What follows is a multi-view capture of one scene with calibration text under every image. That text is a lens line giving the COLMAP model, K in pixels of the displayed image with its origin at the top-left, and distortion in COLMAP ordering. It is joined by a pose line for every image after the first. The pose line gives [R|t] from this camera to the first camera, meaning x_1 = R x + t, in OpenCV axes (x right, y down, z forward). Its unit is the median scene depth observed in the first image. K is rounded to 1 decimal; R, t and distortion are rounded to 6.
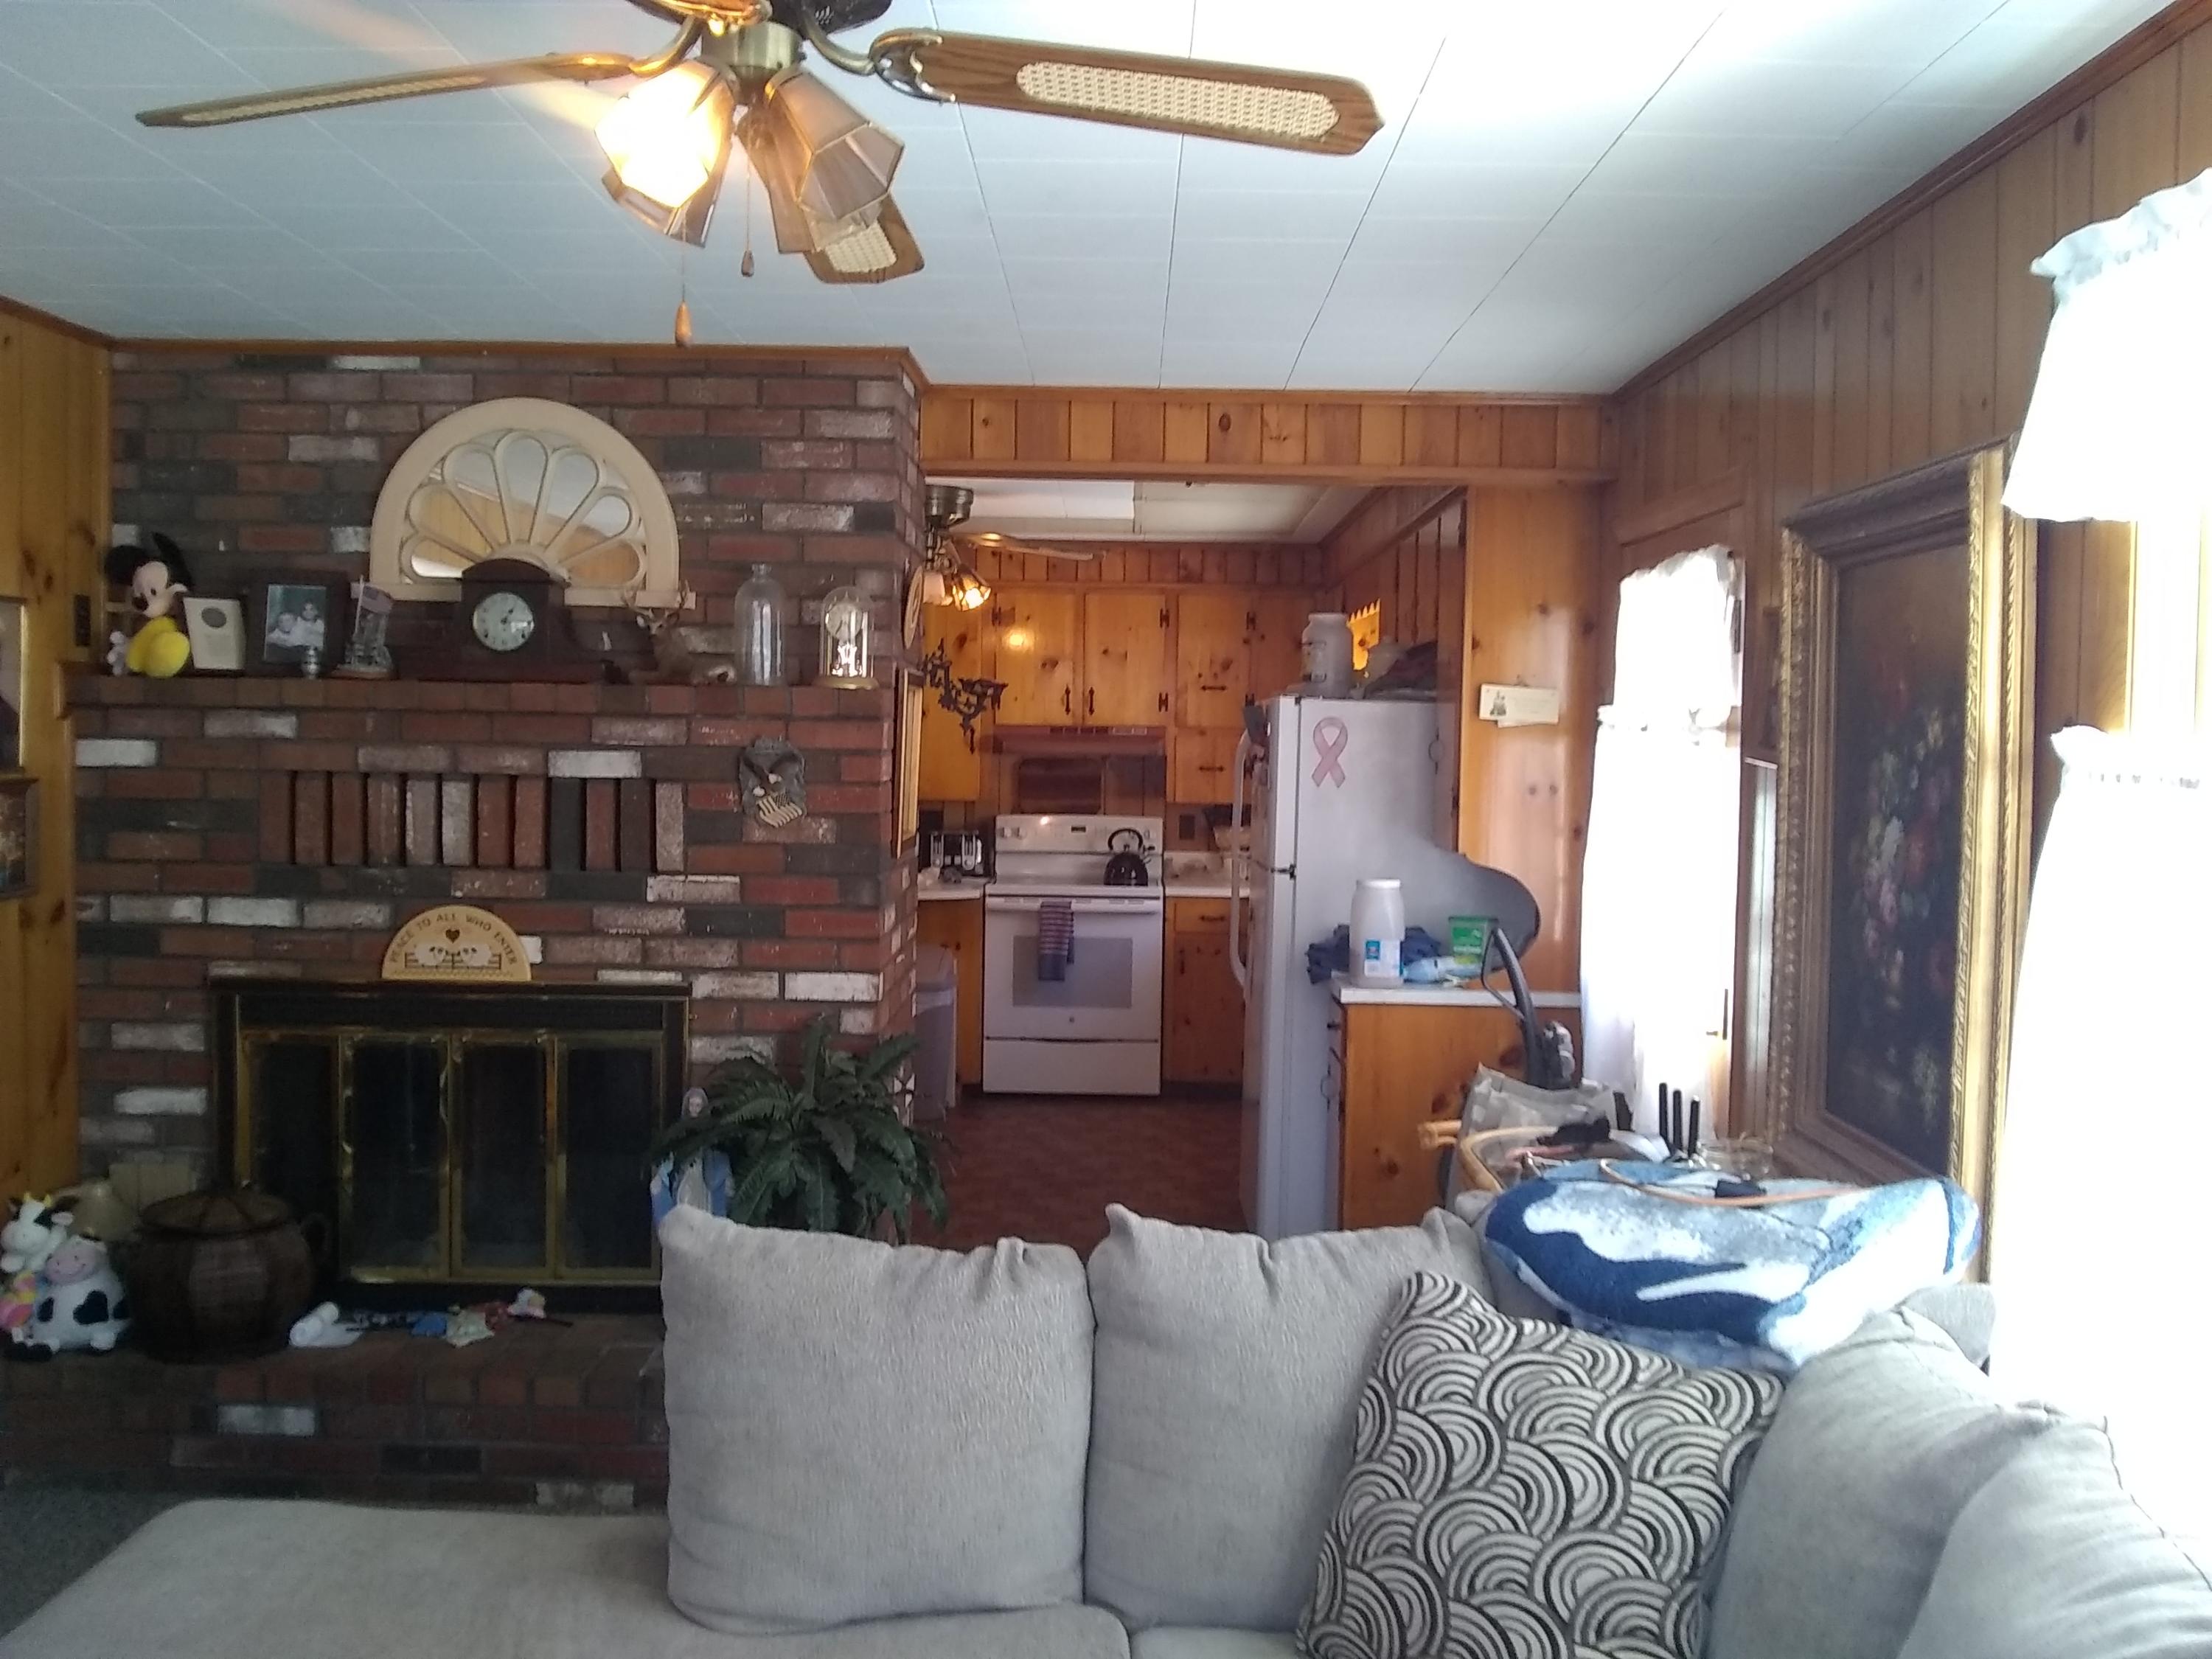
lens RADIAL K [[1972.3, 0, 1106.0], [0, 1972.3, 829.5], [0, 0, 1]] dist [0.057178, -0.200341]
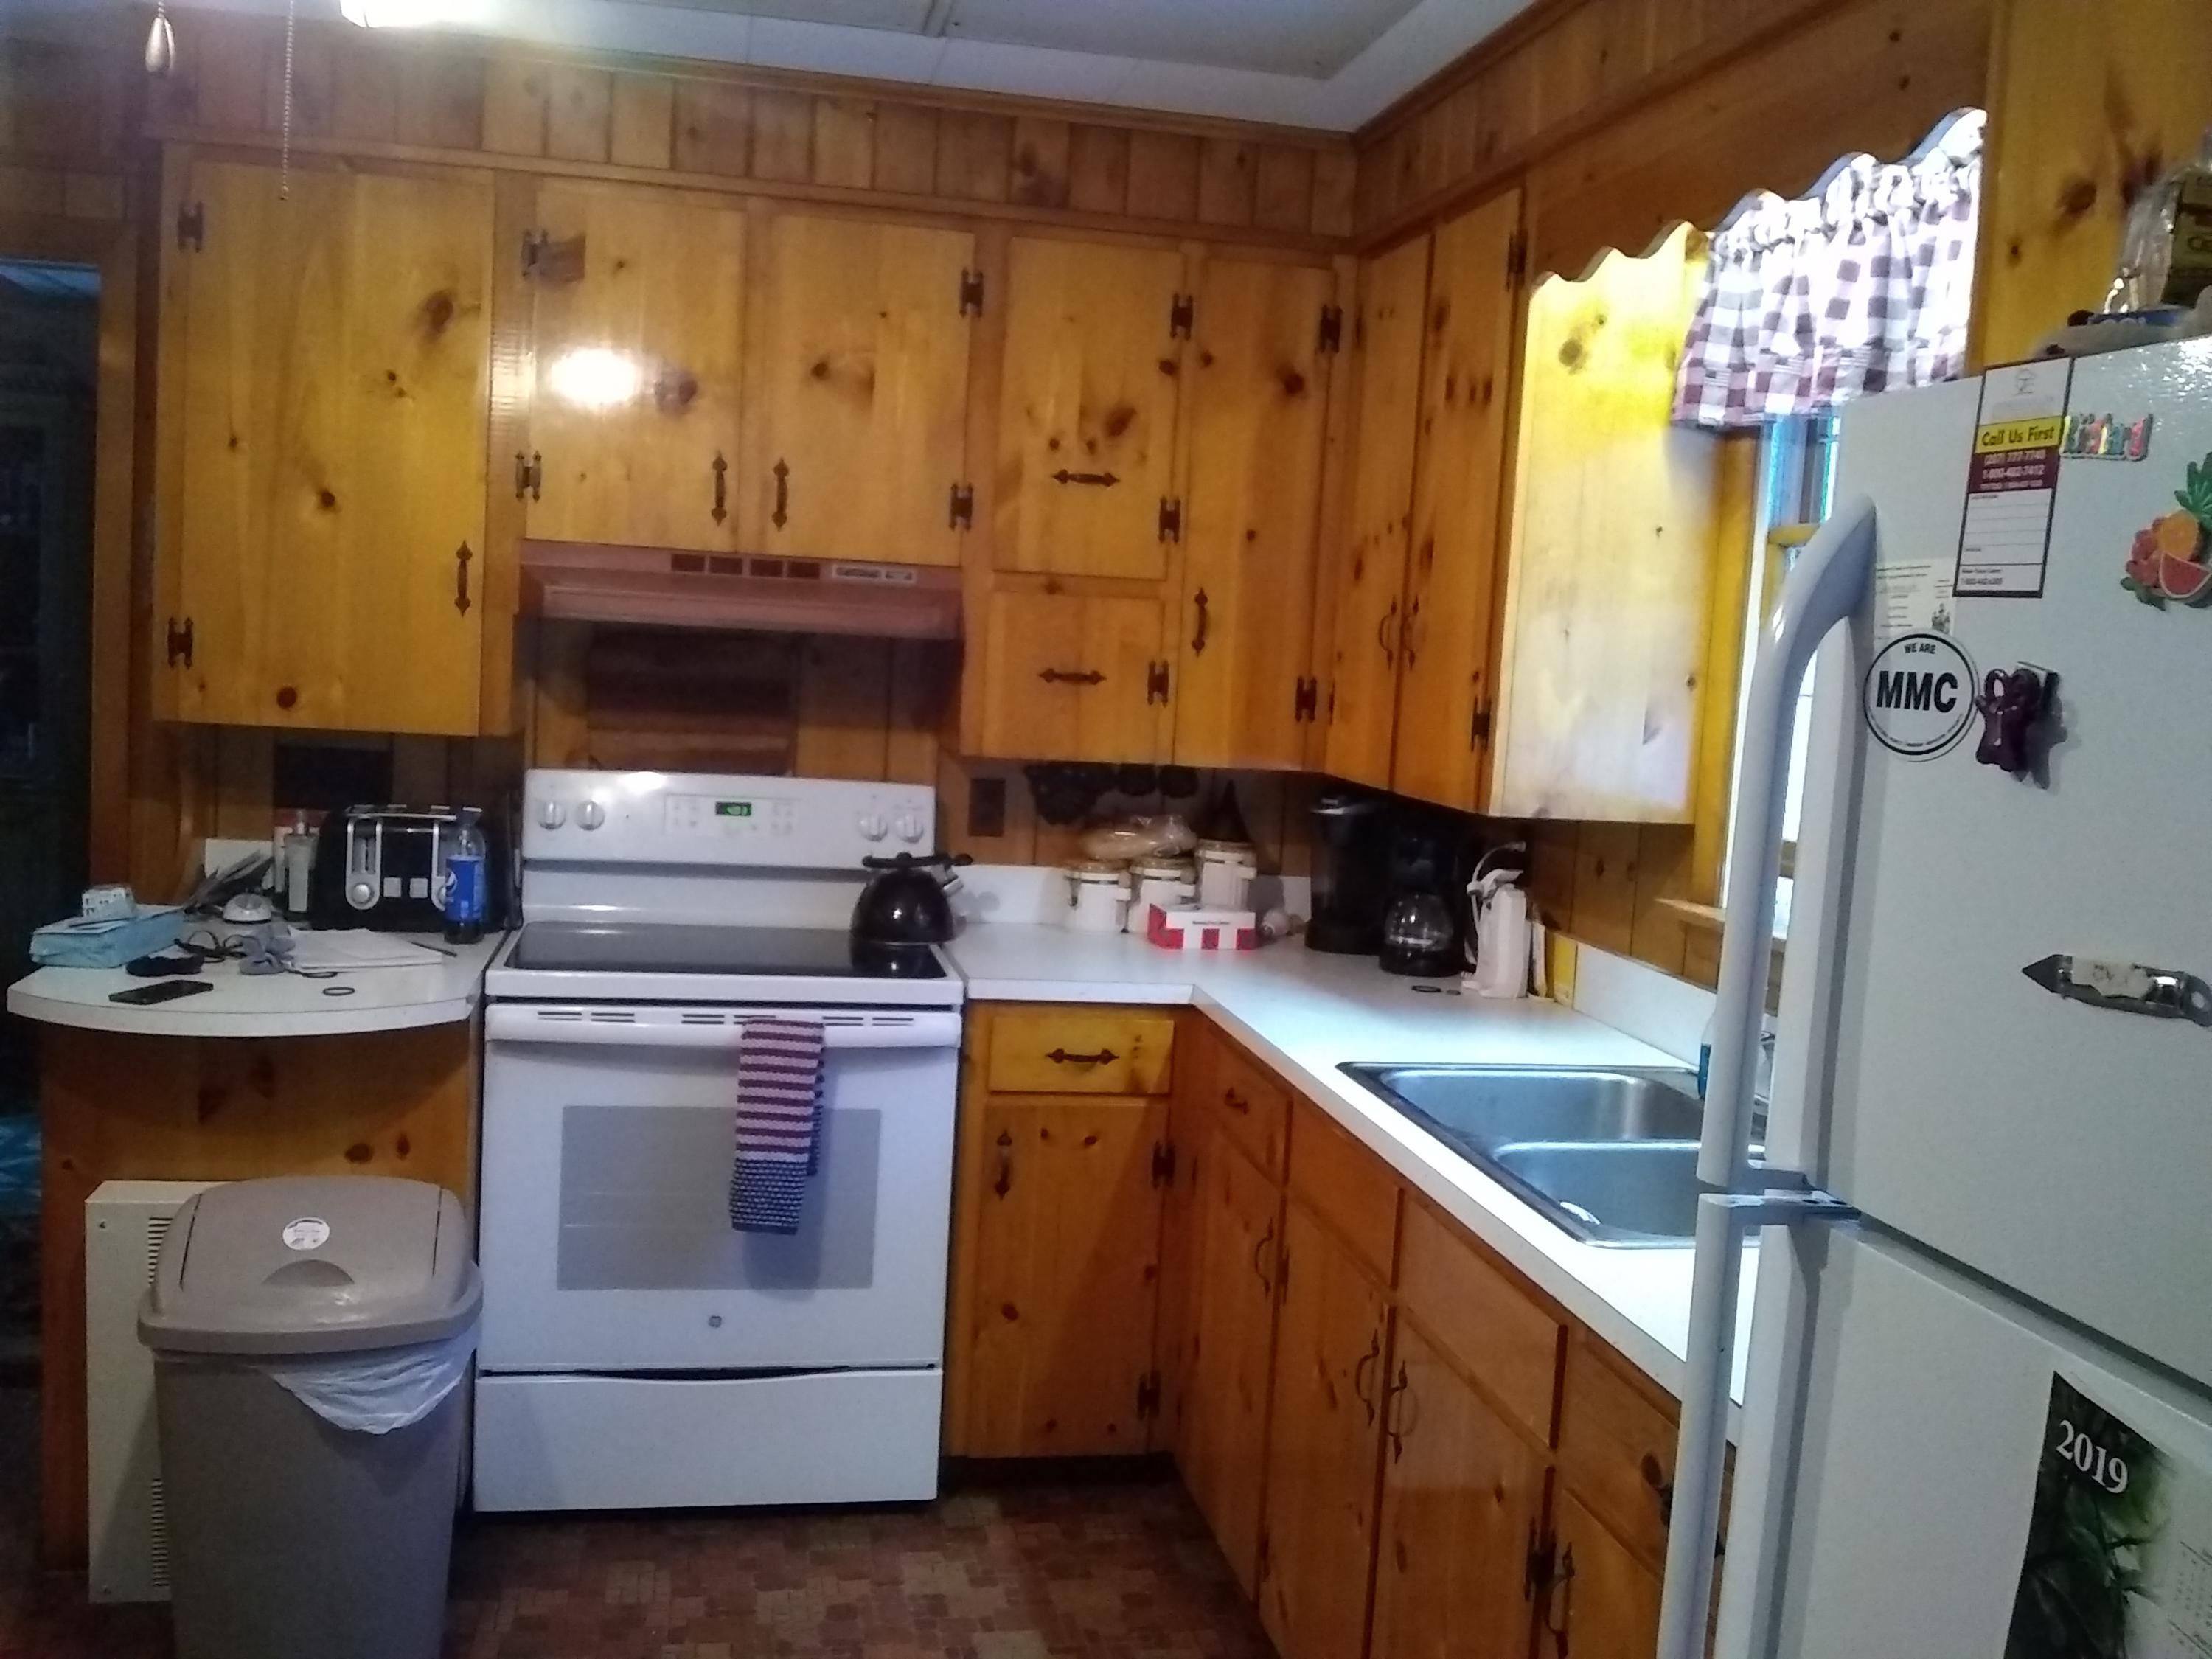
lens RADIAL K [[1972.3, 0, 1106.0], [0, 1972.3, 829.5], [0, 0, 1]] dist [0.057178, -0.200341]
pose [[0.976789, 0.020892, 0.213185, -0.026808], [-0.033582, 0.997861, 0.056081, -0.022334], [-0.211557, -0.061938, 0.975401, 0.597463]]
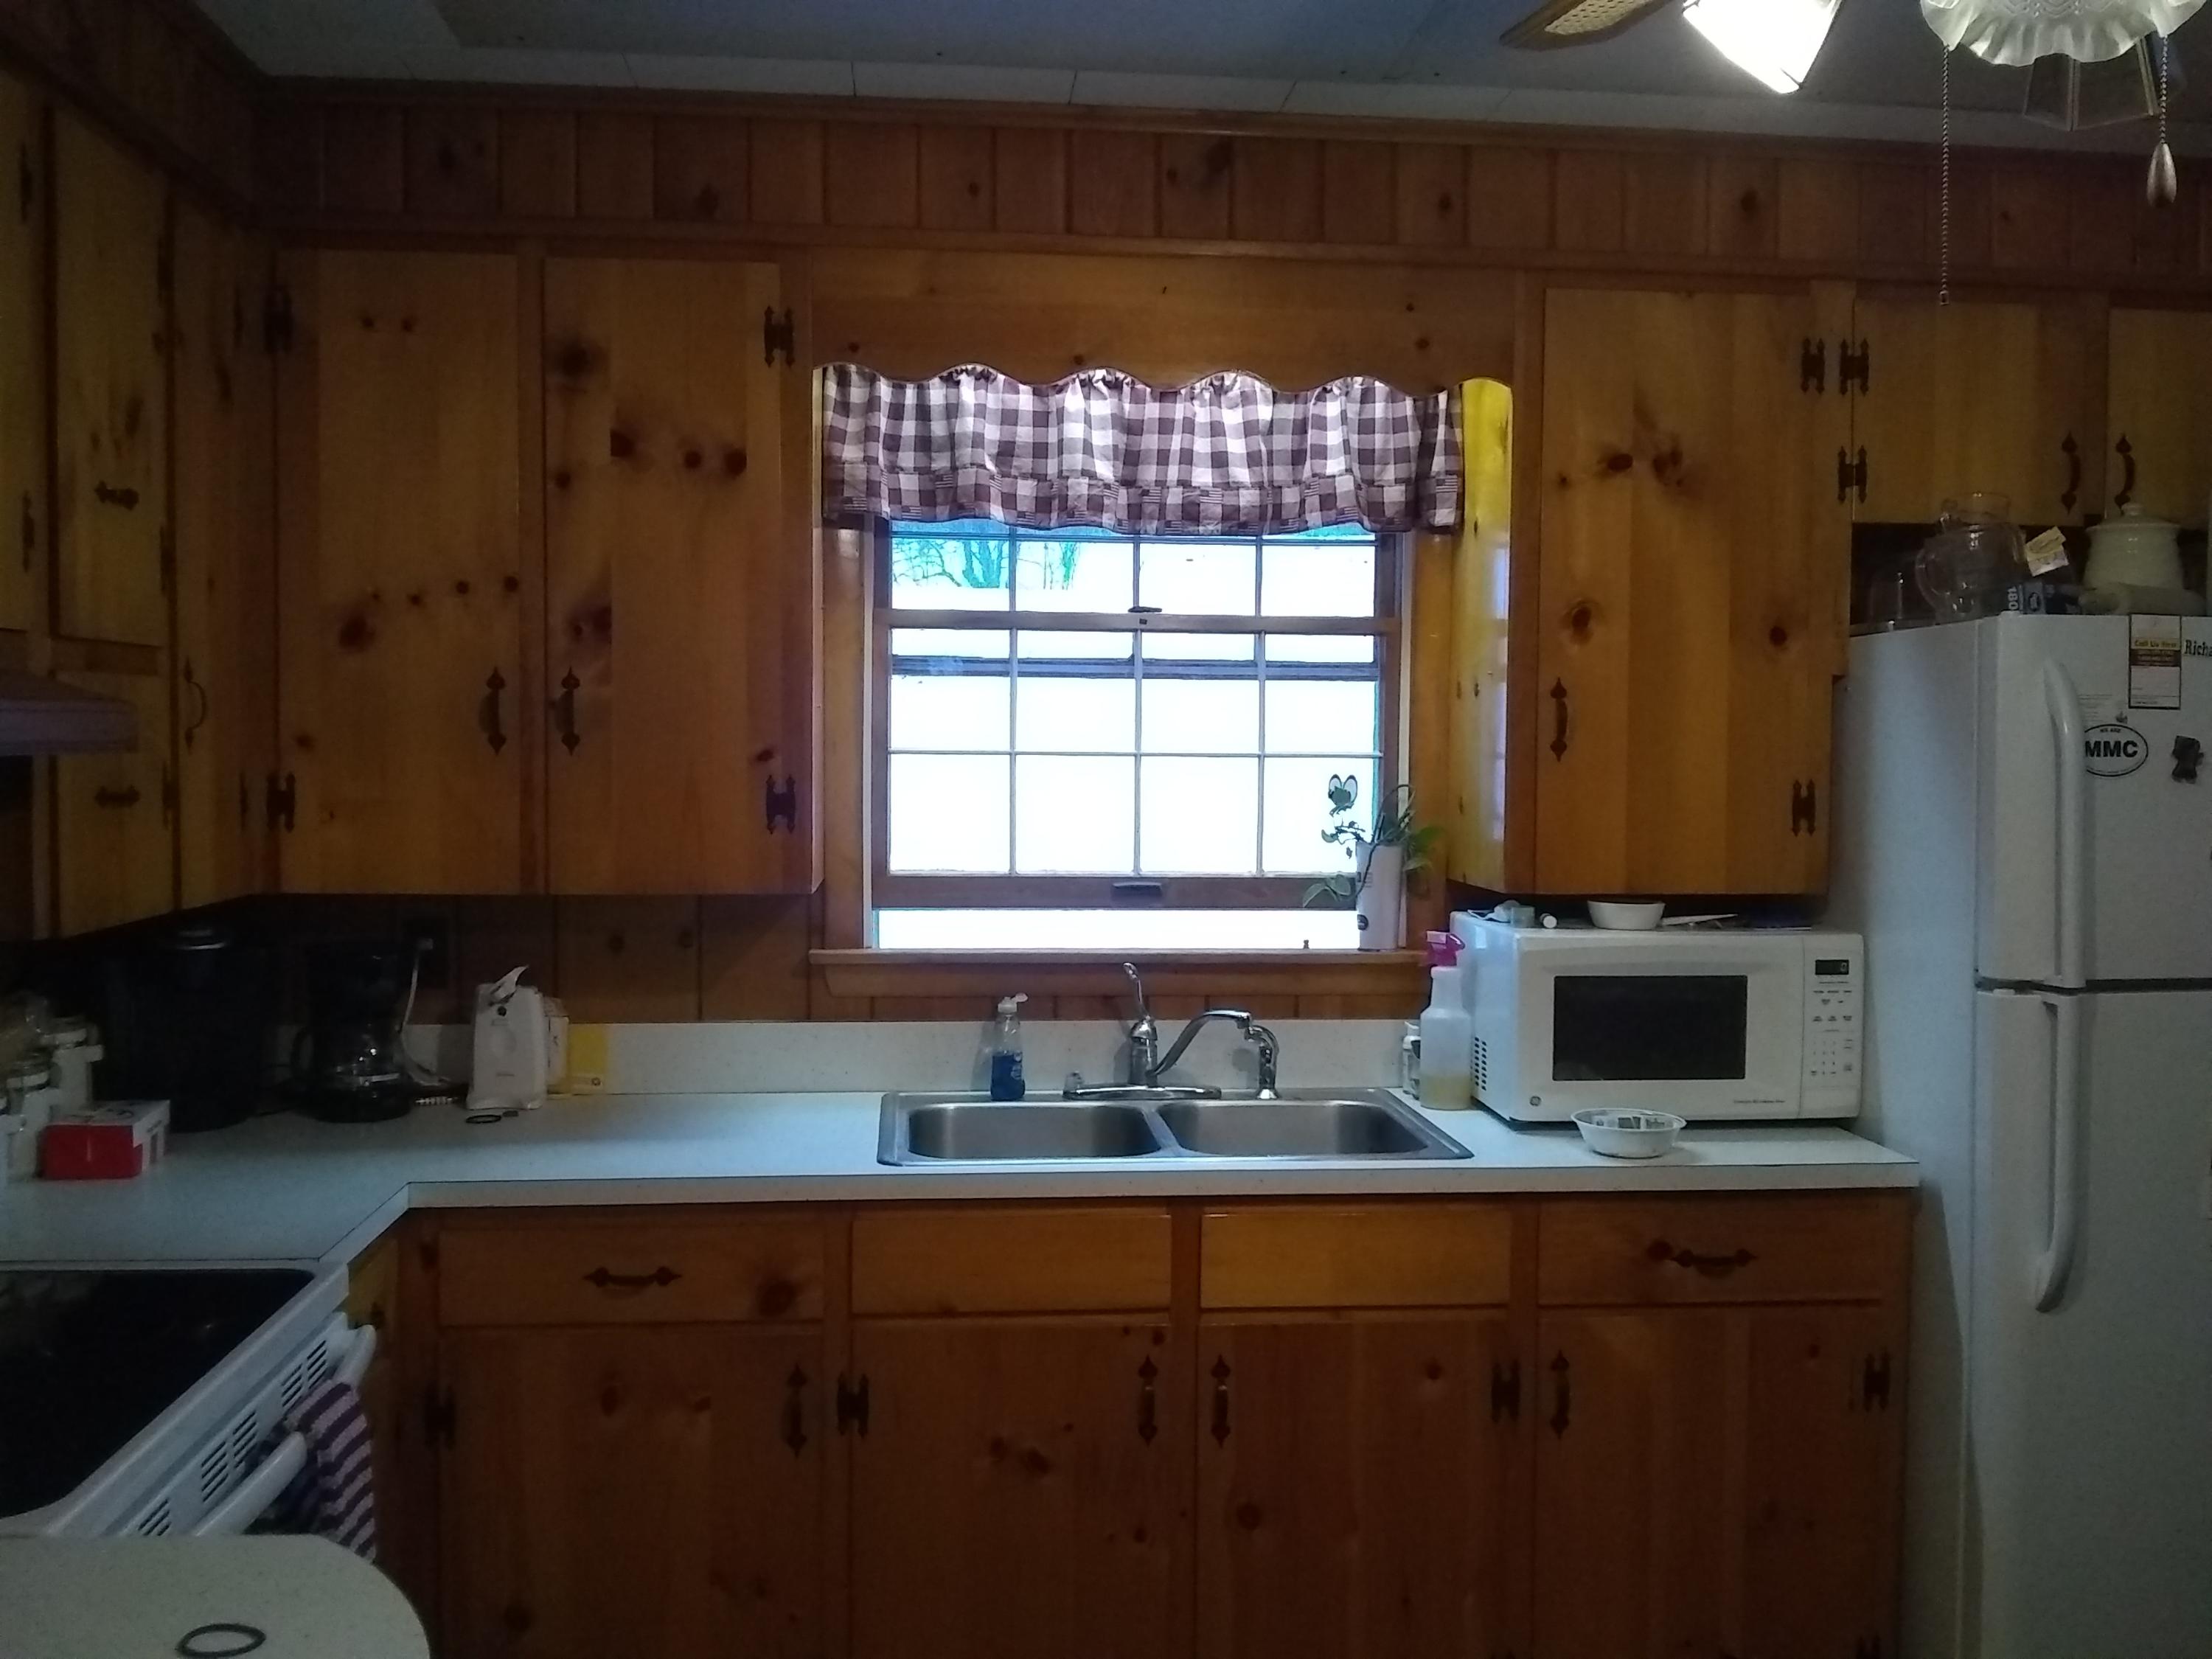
lens RADIAL K [[1972.3, 0, 1106.0], [0, 1972.3, 829.5], [0, 0, 1]] dist [0.057178, -0.200341]
pose [[-0.108072, -0.062591, 0.992171, -0.230263], [0.037201, 0.997062, 0.066951, -0.039603], [-0.993447, 0.044146, -0.105427, 0.899937]]
